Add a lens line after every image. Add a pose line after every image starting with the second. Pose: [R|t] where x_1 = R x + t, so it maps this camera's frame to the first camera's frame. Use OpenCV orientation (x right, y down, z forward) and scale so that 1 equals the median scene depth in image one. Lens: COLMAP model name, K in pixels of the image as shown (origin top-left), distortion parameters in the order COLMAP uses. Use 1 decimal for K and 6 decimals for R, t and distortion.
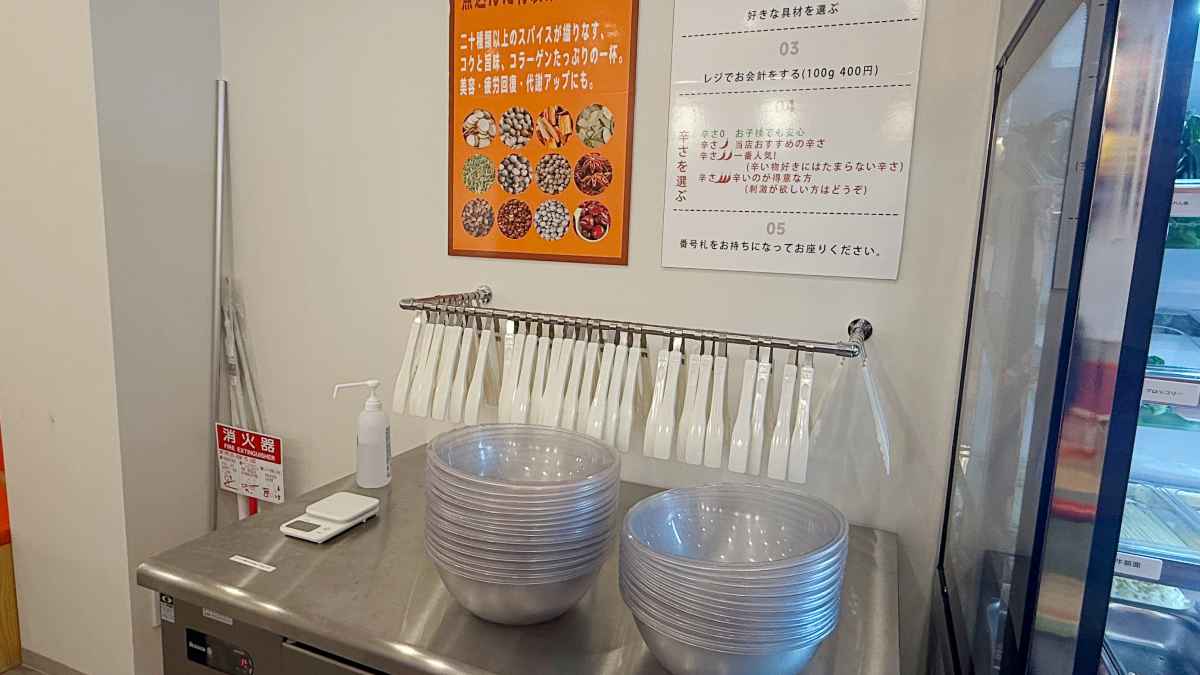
lens RADIAL K [[689.1, 0, 600.0], [0, 689.1, 337.5], [0, 0, 1]] dist [0.001132, -0.000320]
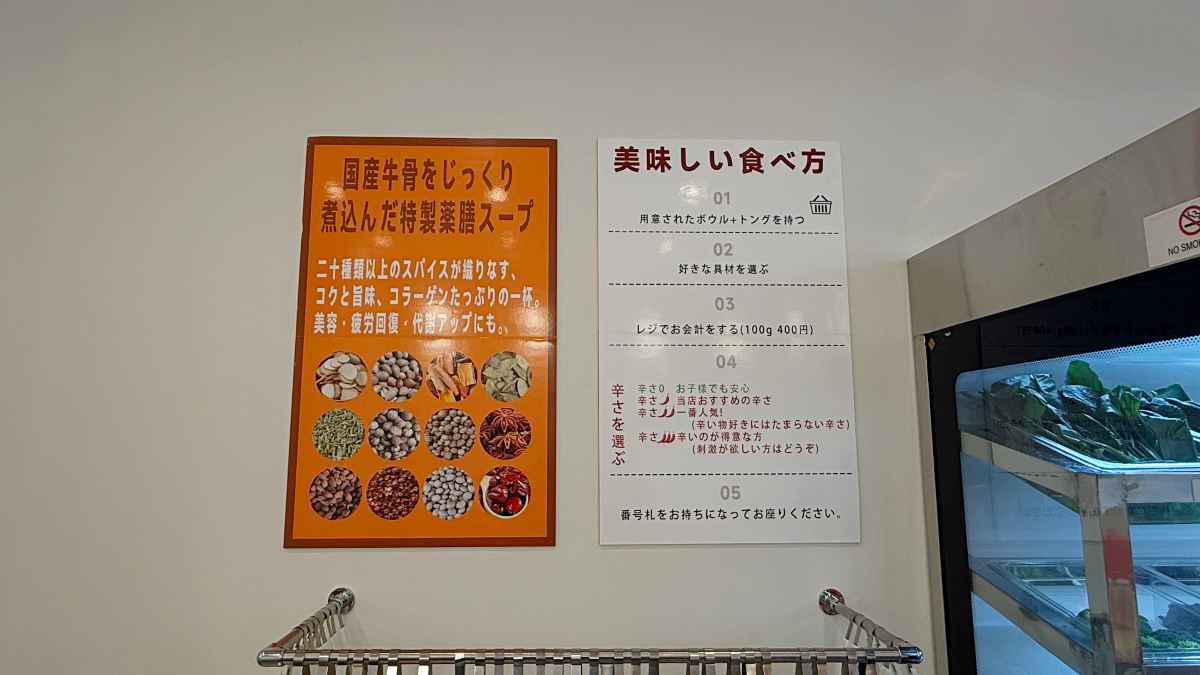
lens RADIAL K [[689.1, 0, 600.0], [0, 689.1, 337.5], [0, 0, 1]] dist [0.001132, -0.000320]
pose [[0.906818, 0.017427, 0.421162, -0.247279], [0.098439, 0.962762, -0.251792, -0.127549], [-0.409867, 0.269788, 0.871334, 0.209939]]
